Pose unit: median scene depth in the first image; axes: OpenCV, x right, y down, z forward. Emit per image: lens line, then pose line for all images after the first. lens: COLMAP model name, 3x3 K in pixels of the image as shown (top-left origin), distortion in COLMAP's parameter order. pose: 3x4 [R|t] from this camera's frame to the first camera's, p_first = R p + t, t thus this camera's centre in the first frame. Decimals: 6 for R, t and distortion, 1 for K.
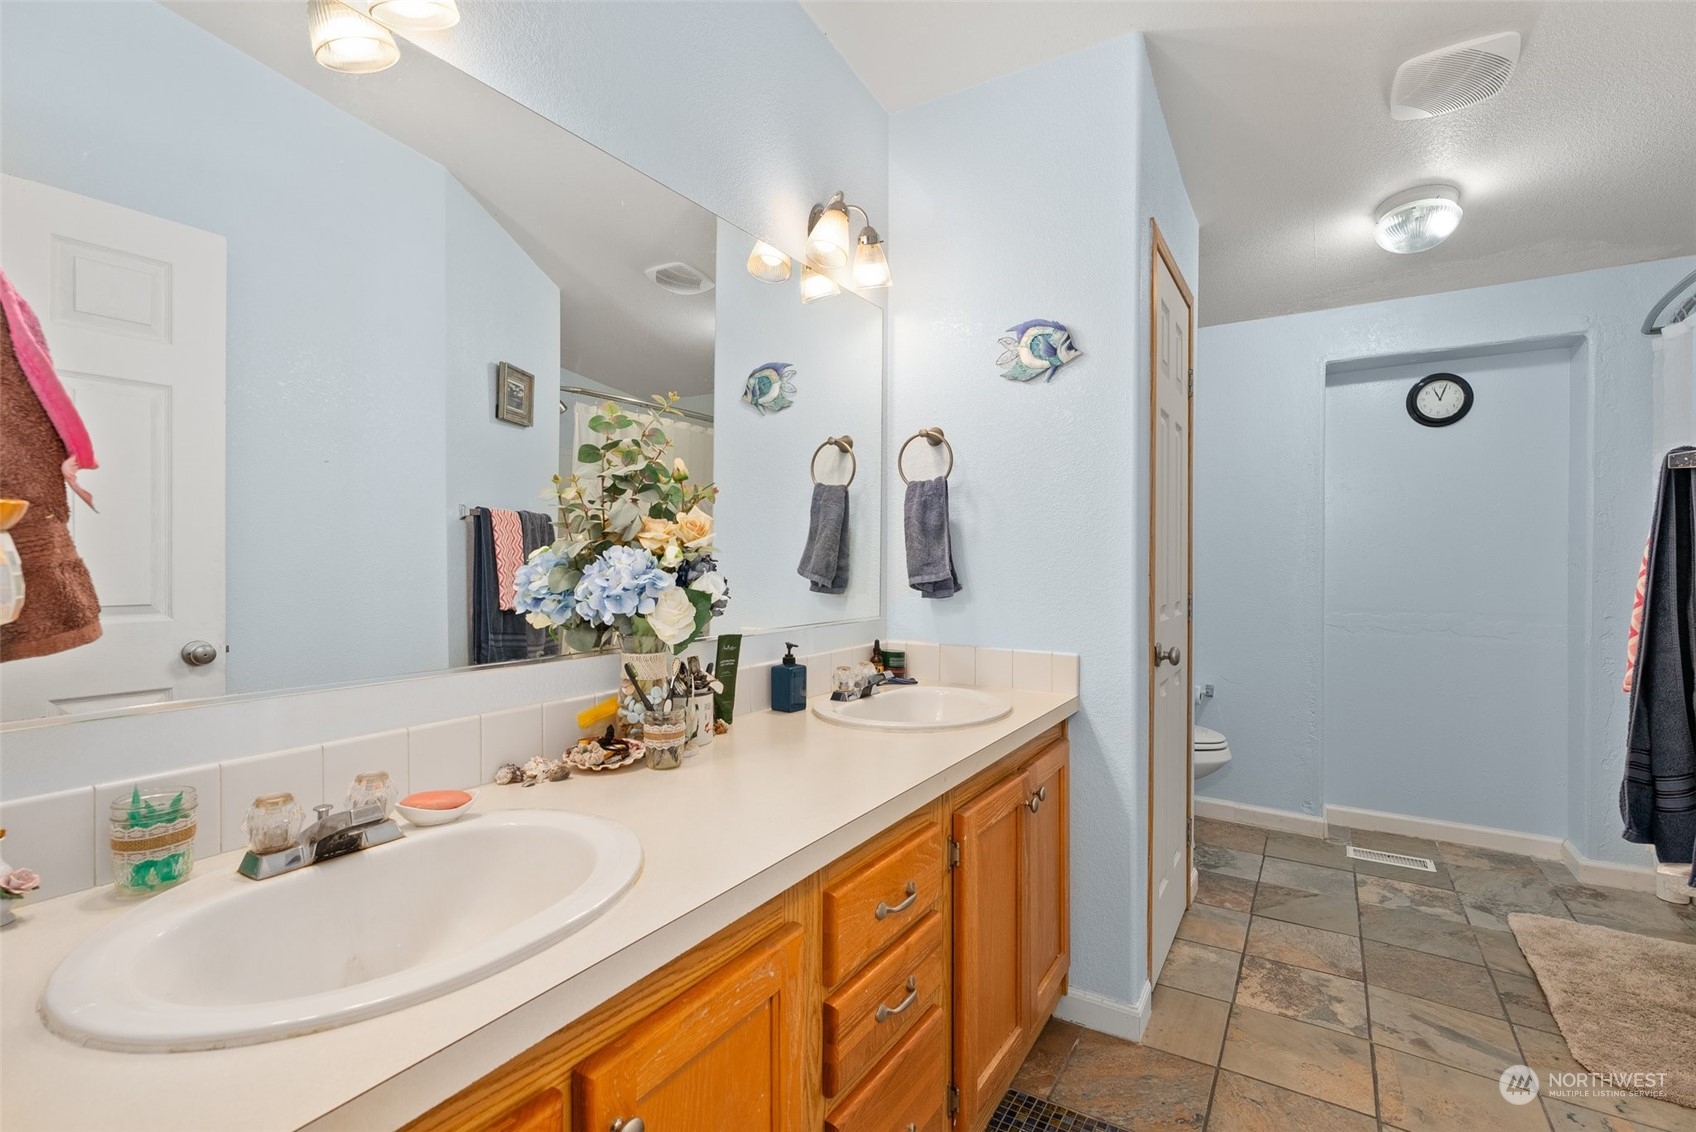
lens RADIAL K [[744.6, 0, 852.4], [0, 744.6, 562.9], [0, 0, 1]] dist [0.001015, -0.000355]
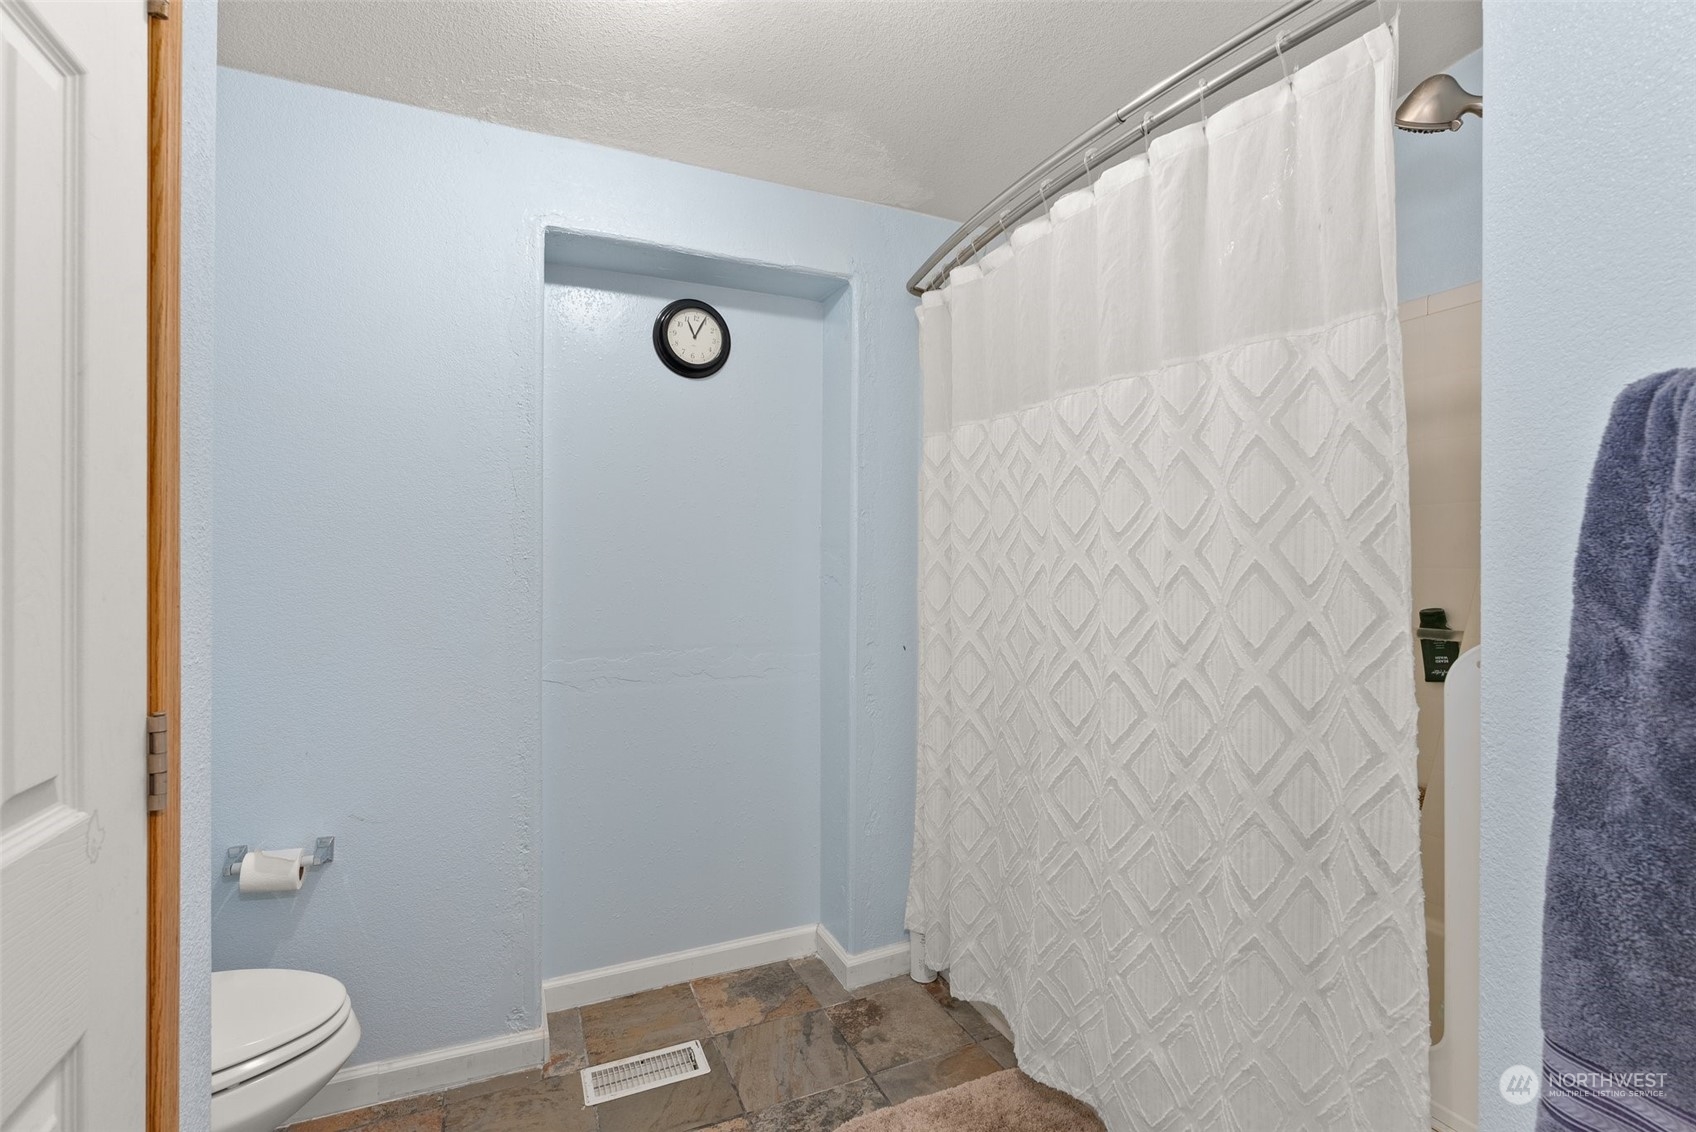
lens RADIAL K [[744.6, 0, 848.5], [0, 744.6, 555.2], [0, 0, 1]] dist [0.001015, -0.000355]
pose [[0.539342, -0.003129, 0.842081, 0.292276], [0.001032, 0.999995, 0.003054, -0.021735], [-0.842086, -0.000778, 0.539342, 0.517990]]
